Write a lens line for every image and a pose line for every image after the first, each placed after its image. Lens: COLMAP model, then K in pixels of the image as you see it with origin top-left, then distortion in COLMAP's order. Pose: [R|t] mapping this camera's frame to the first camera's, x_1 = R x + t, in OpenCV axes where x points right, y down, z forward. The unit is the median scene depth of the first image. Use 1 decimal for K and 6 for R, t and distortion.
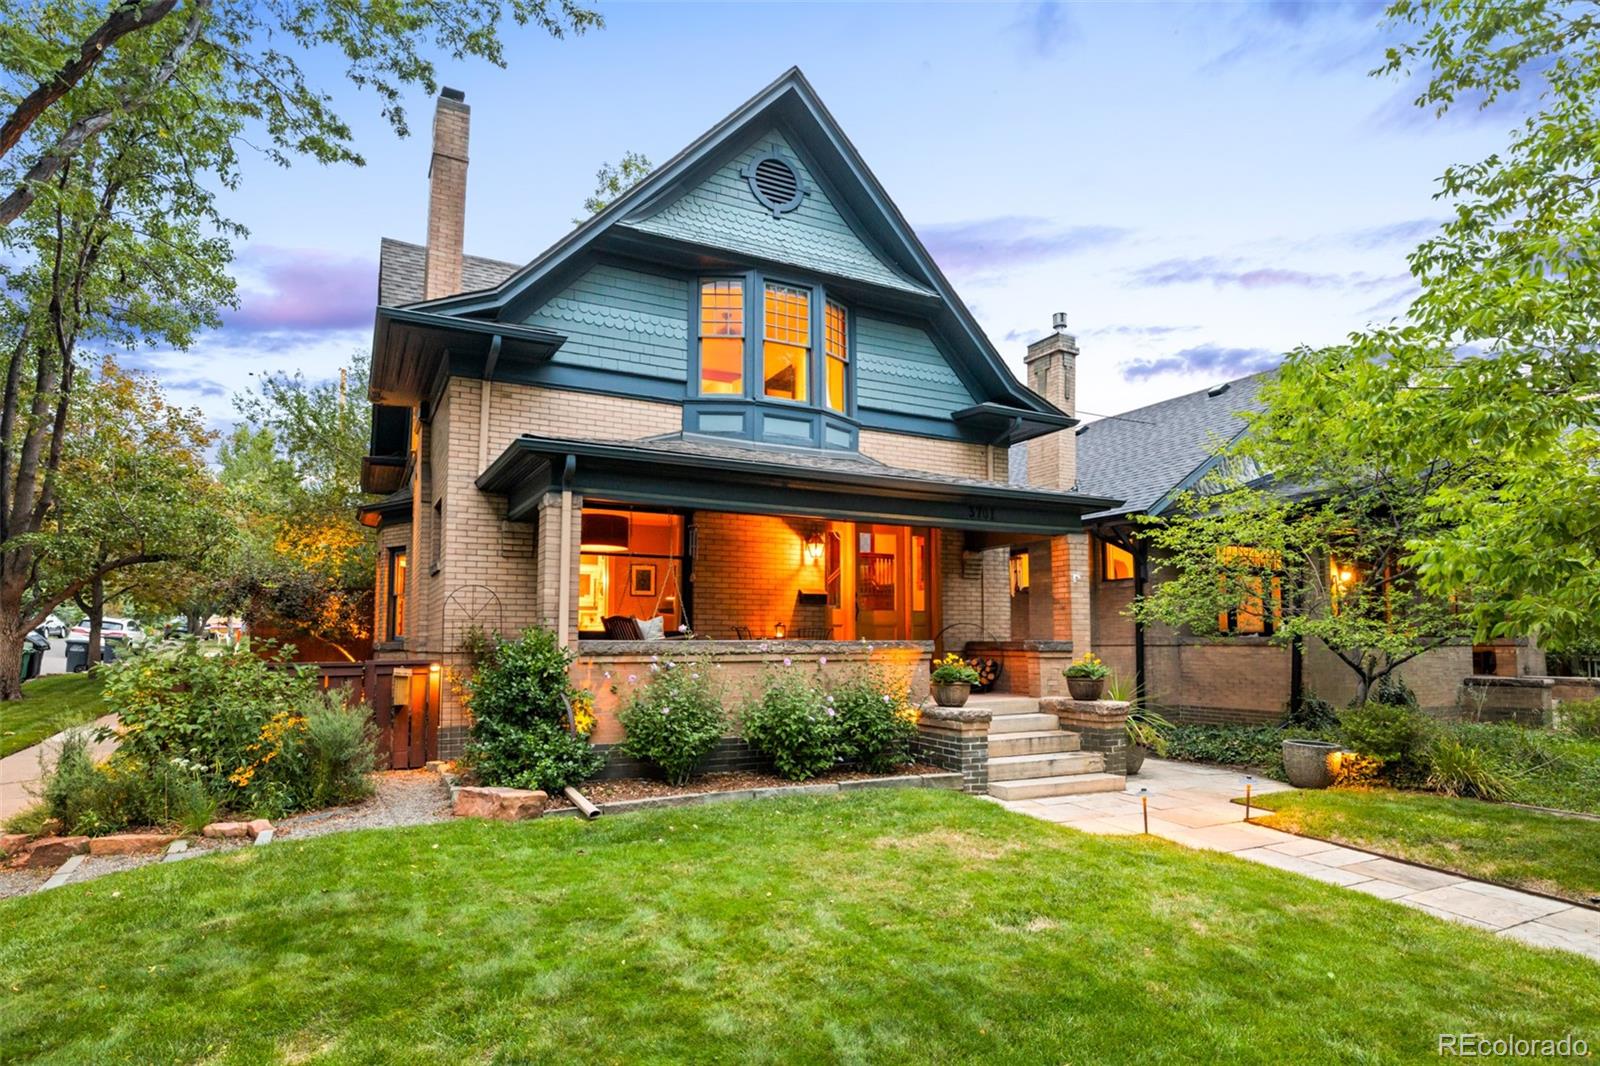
lens RADIAL K [[850.9, 0, 797.2], [0, 850.9, 509.2], [0, 0, 1]] dist [0.000493, -0.000382]
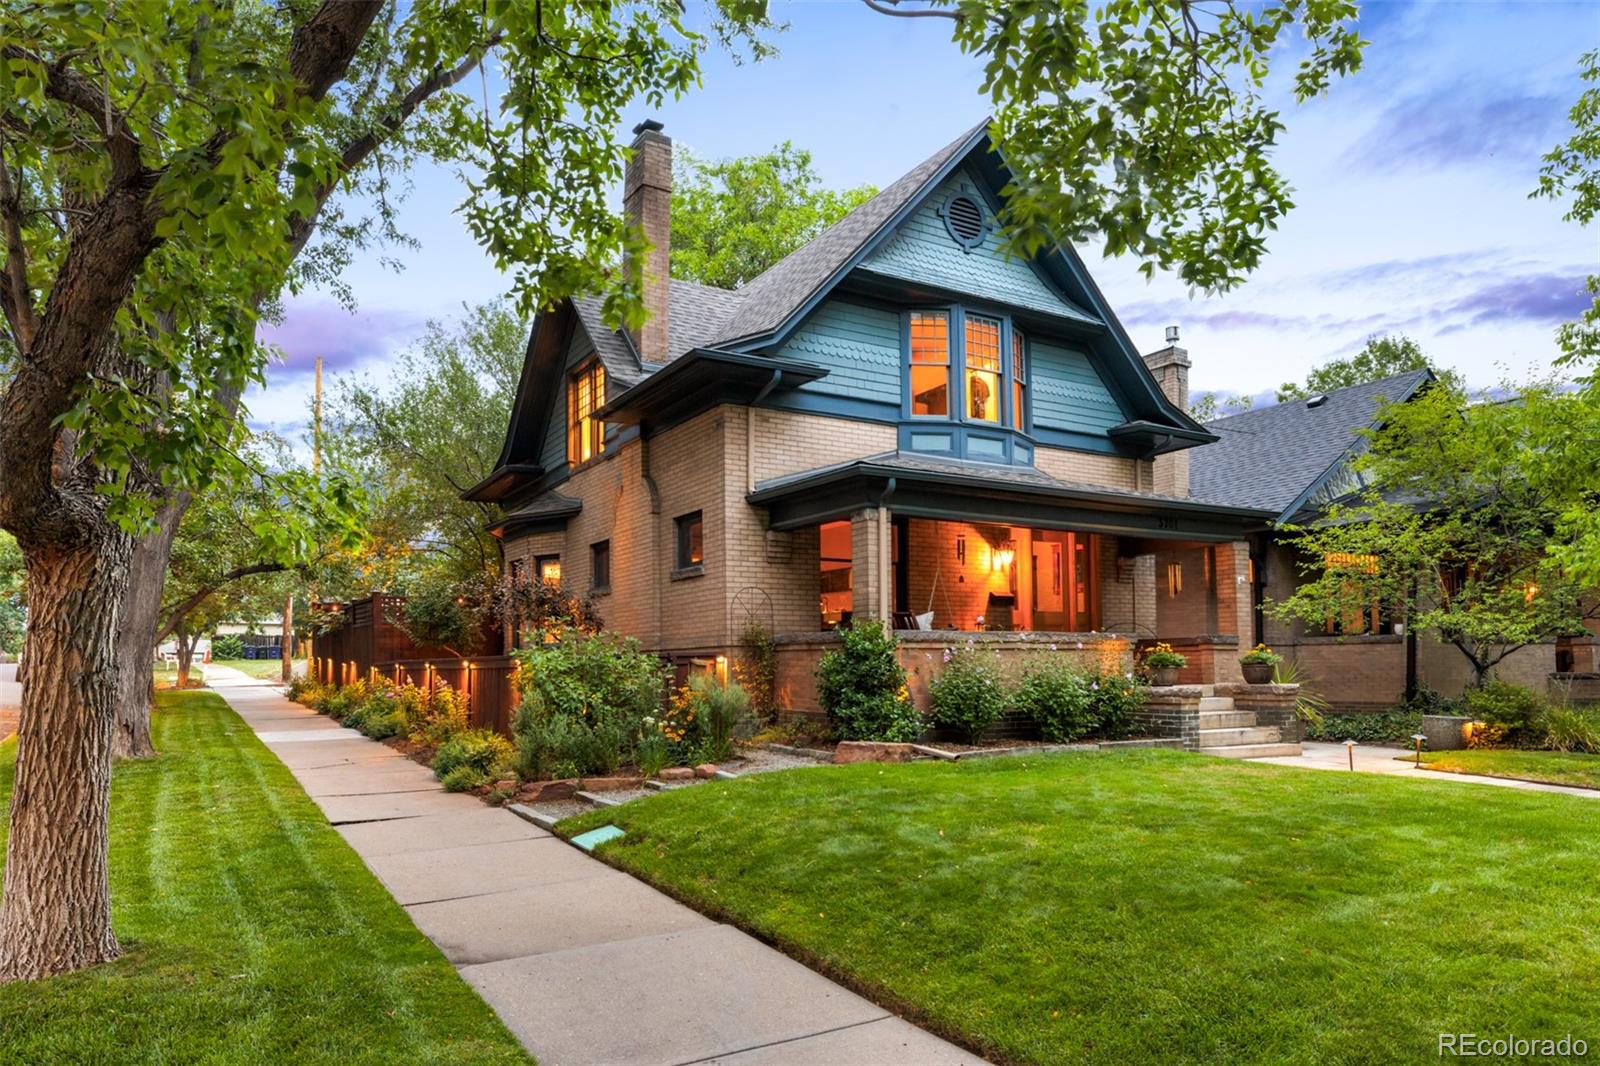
lens RADIAL K [[1014.4, 0, 800.0], [0, 1014.4, 533.0], [0, 0, 1]] dist [0.001049, 0.000885]
pose [[0.998023, -0.001051, 0.062843, -0.340568], [-0.000273, 0.999778, 0.021057, -0.010676], [-0.062851, -0.021032, 0.997801, -0.312411]]
